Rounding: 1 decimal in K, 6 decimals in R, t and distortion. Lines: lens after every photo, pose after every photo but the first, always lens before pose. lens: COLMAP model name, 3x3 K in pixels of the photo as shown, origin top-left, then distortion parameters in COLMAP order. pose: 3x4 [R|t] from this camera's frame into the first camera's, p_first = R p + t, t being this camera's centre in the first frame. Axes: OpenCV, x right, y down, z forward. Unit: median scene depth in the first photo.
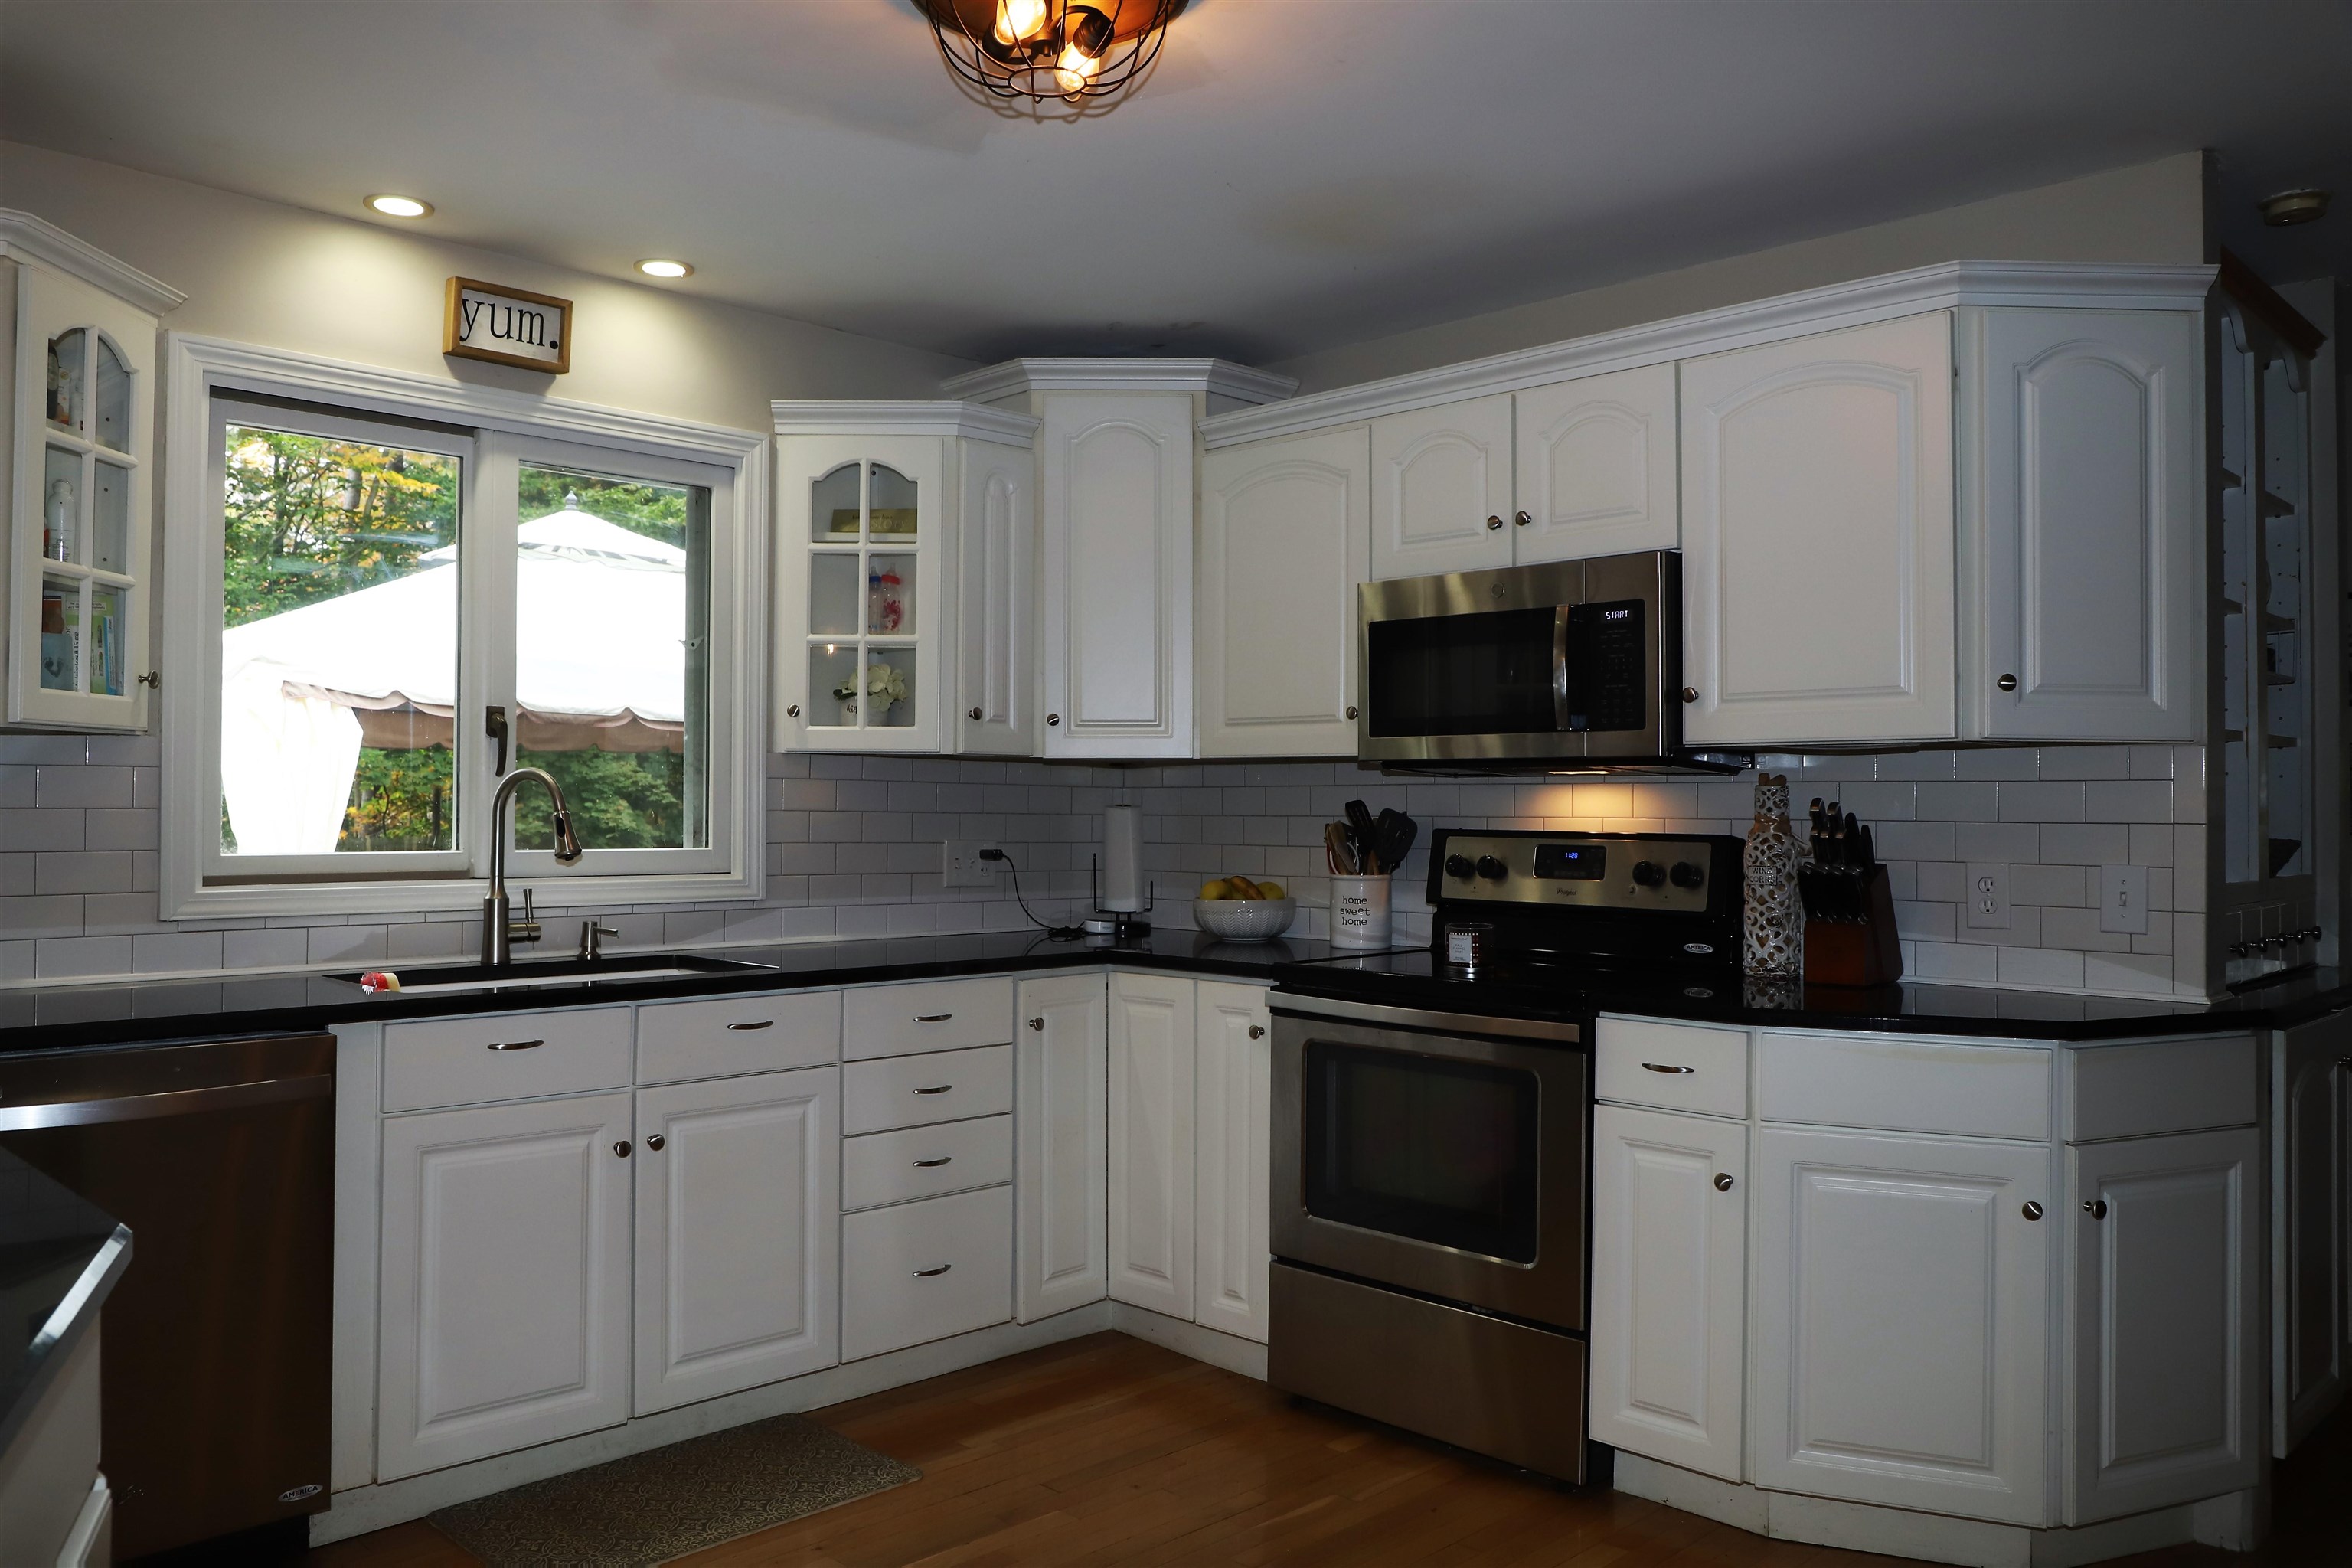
lens RADIAL K [[1716.7, 0, 1175.9], [0, 1716.7, 768.1], [0, 0, 1]] dist [-0.038107, 0.002351]
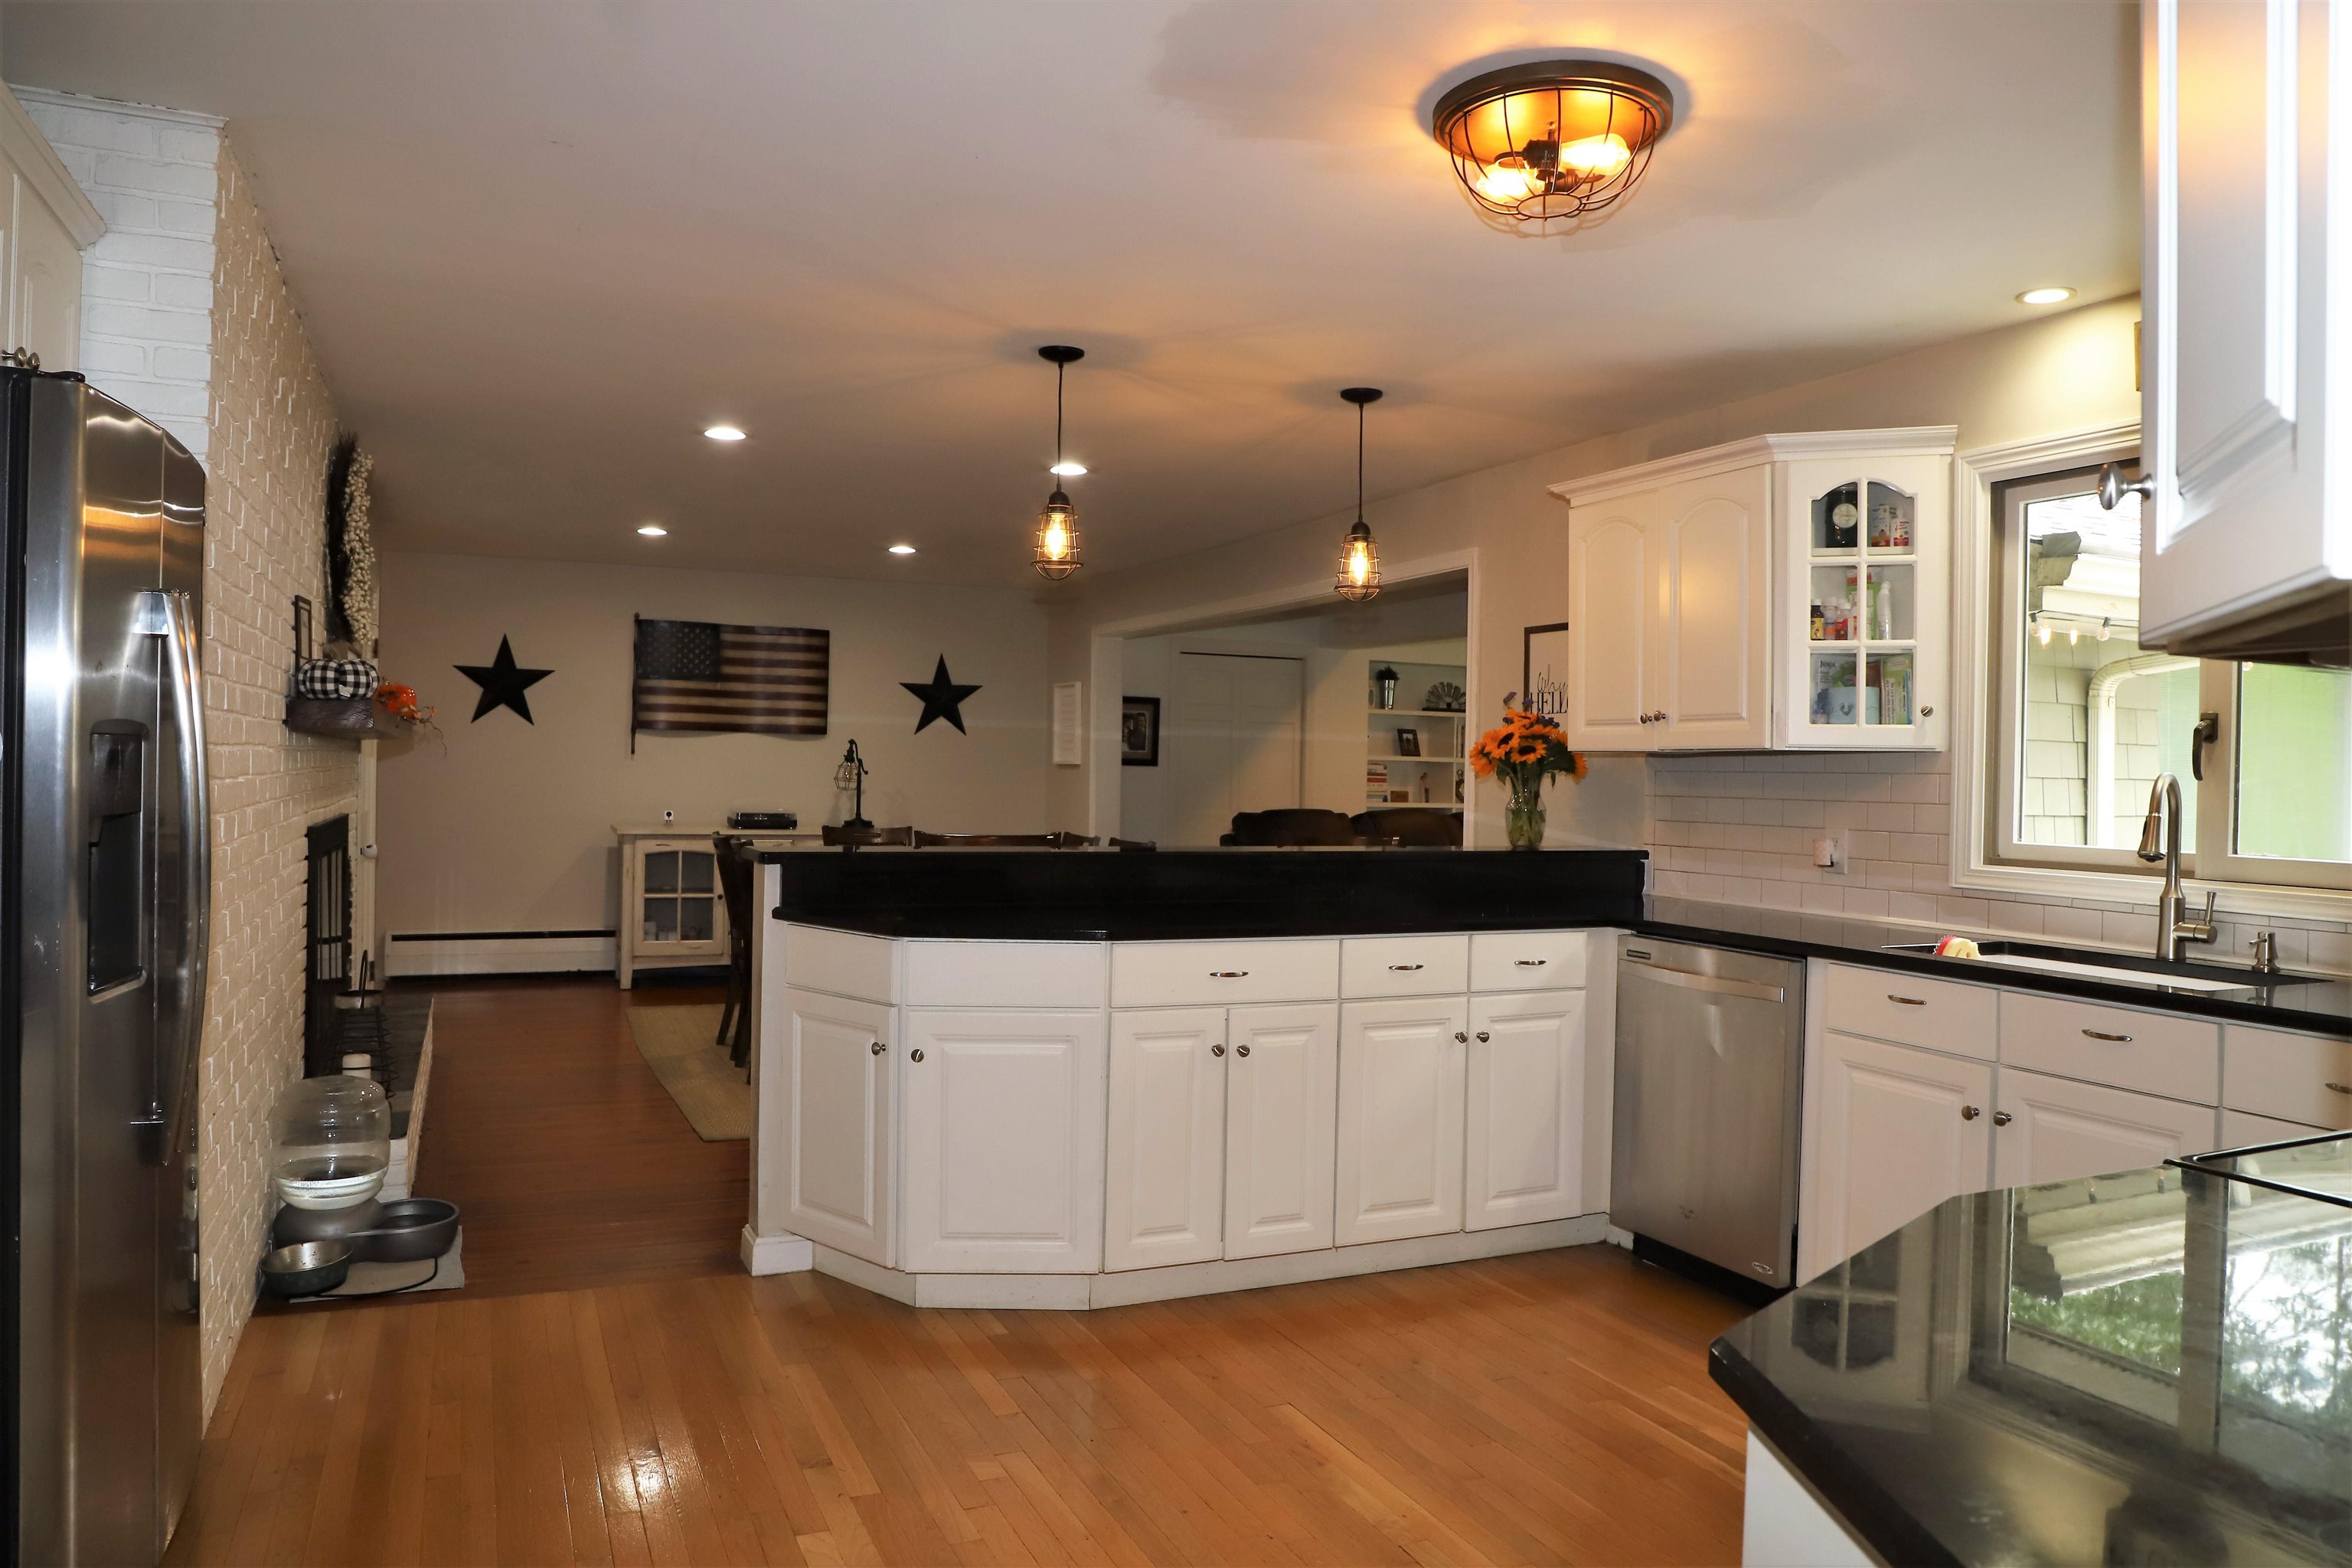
lens RADIAL K [[1596.2, 0, 1178.5], [0, 1596.2, 771.3], [0, 0, 1]] dist [-0.058673, 0.000350]
pose [[-0.351328, -0.009089, -0.936208, 0.709944], [0.000712, 0.999950, -0.009975, 0.007858], [0.936252, -0.004171, -0.351304, 0.758389]]
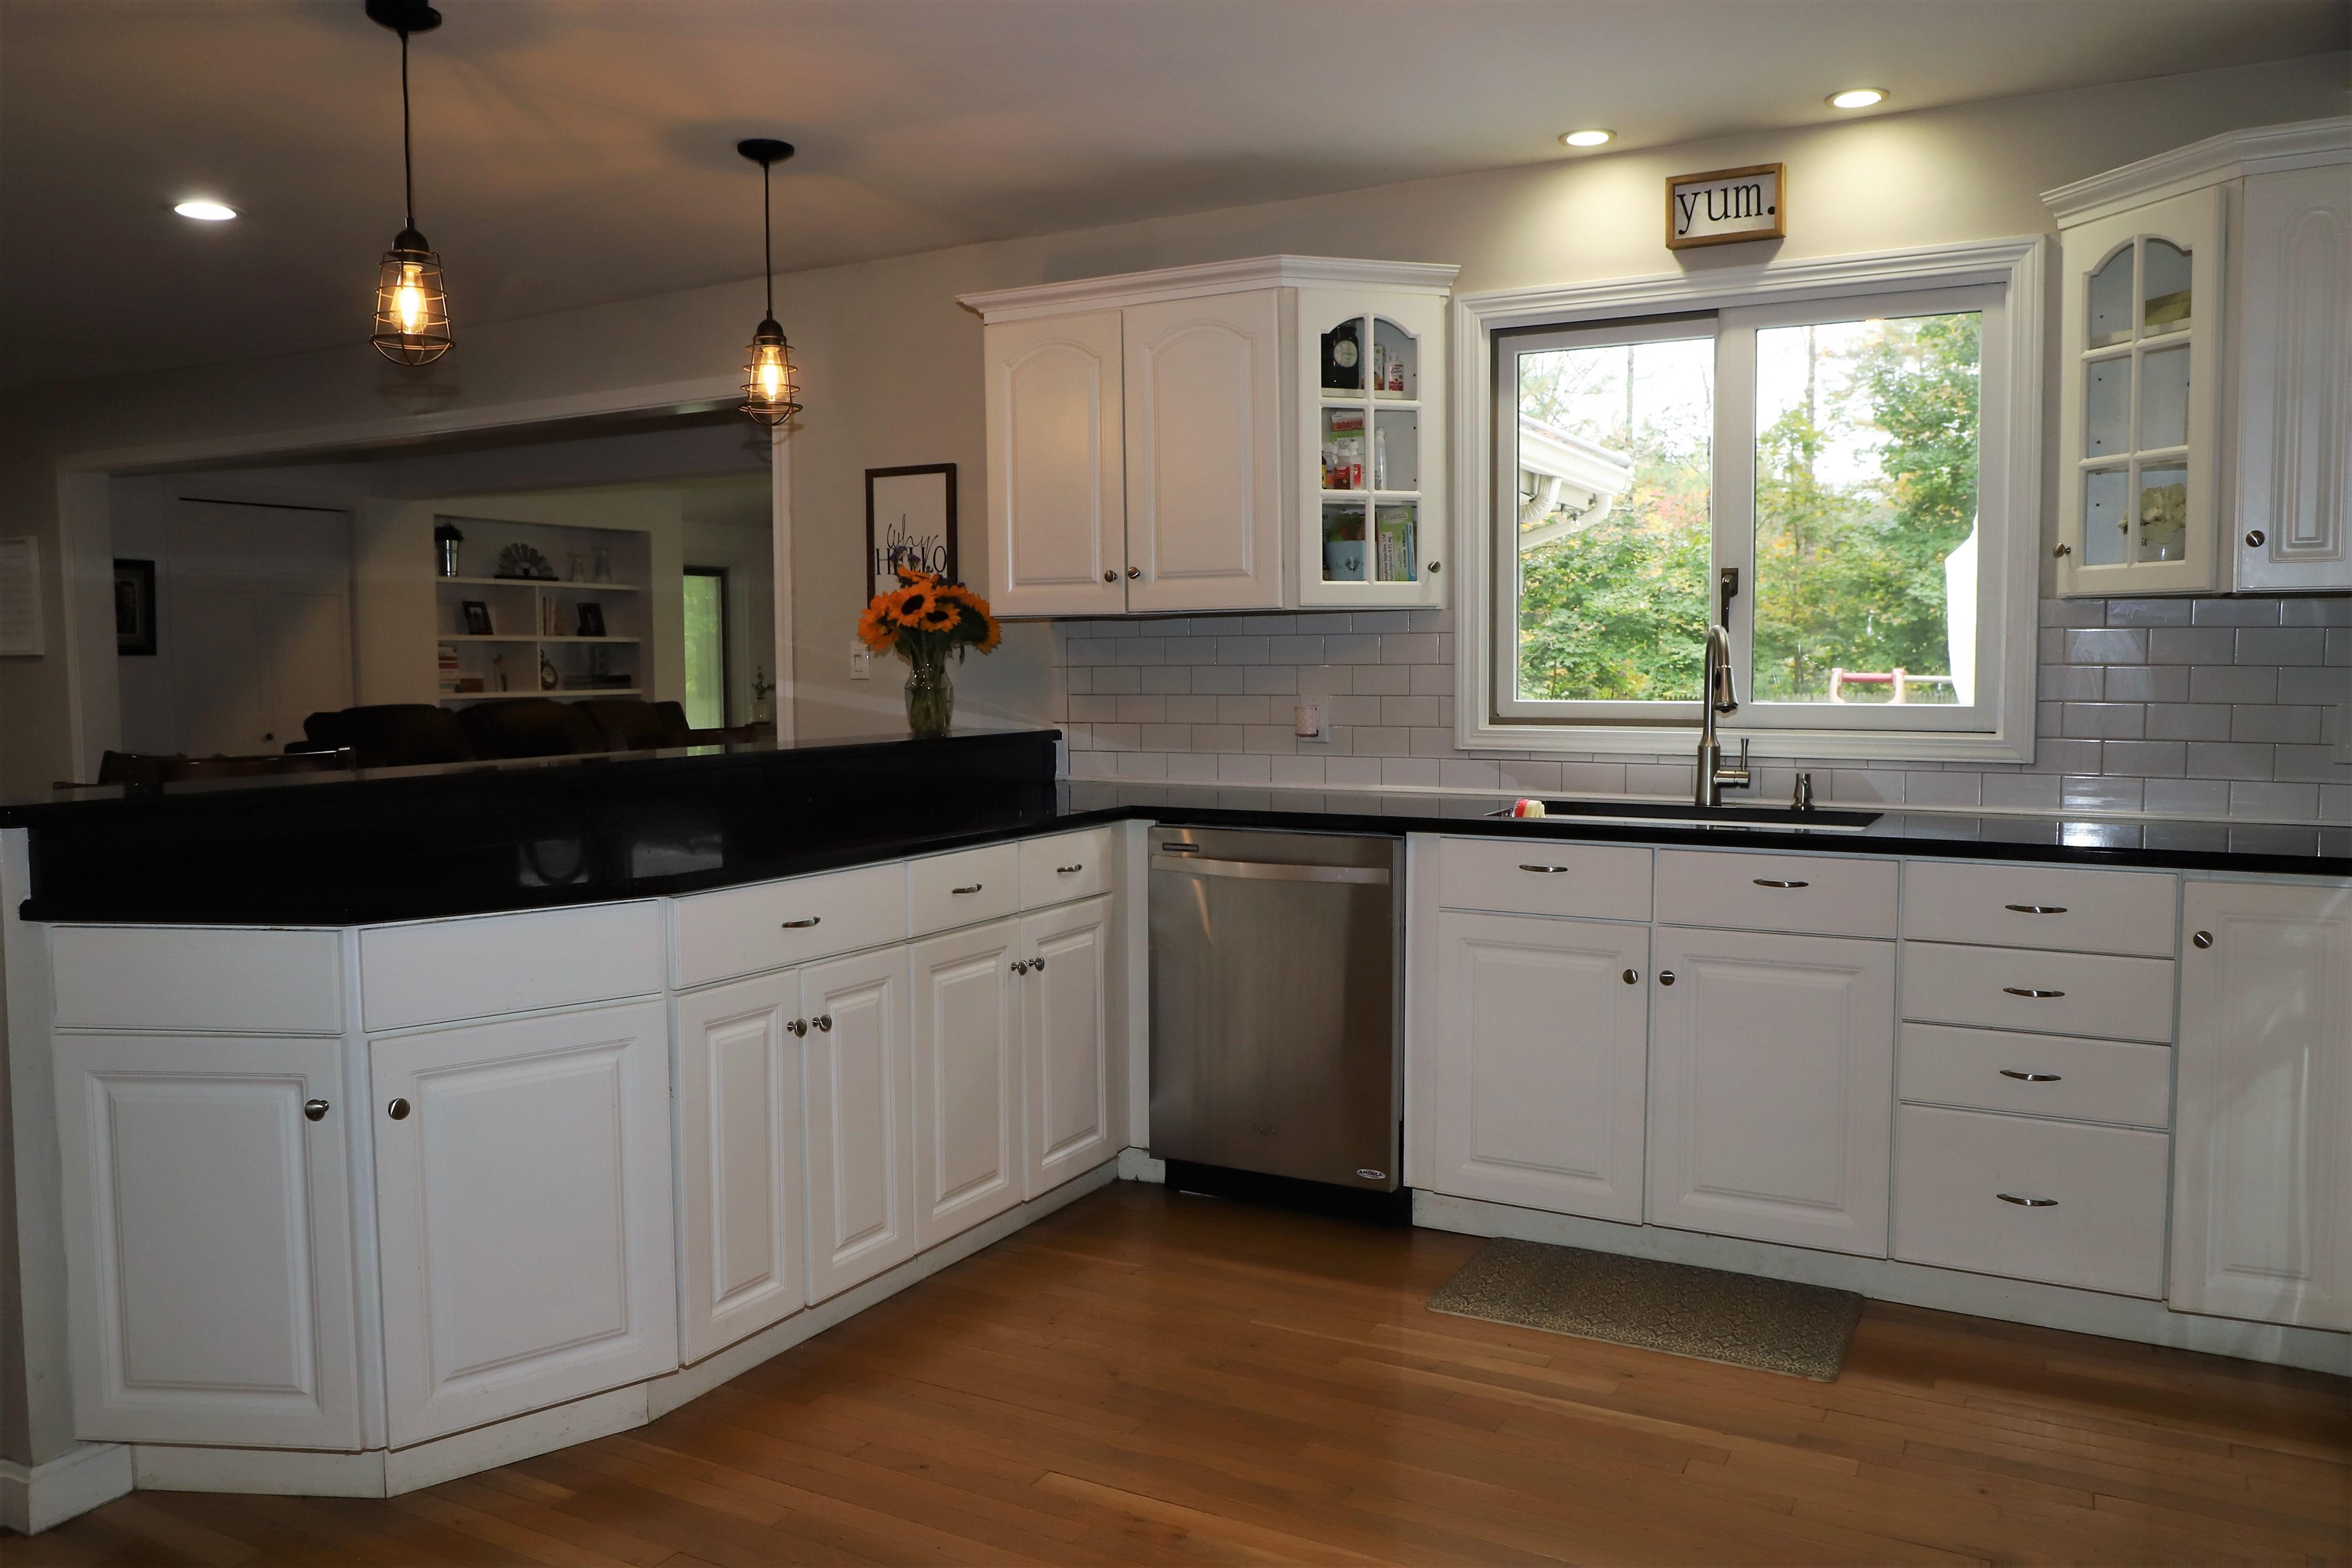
lens RADIAL K [[1732.2, 0, 1177.7], [0, 1732.2, 769.7], [0, 0, 1]] dist [-0.056248, 0.044160]
pose [[0.282644, 0.057986, -0.957471, 0.556448], [0.029975, 0.997150, 0.069237, 0.004981], [0.958756, -0.048269, 0.280101, 0.362963]]
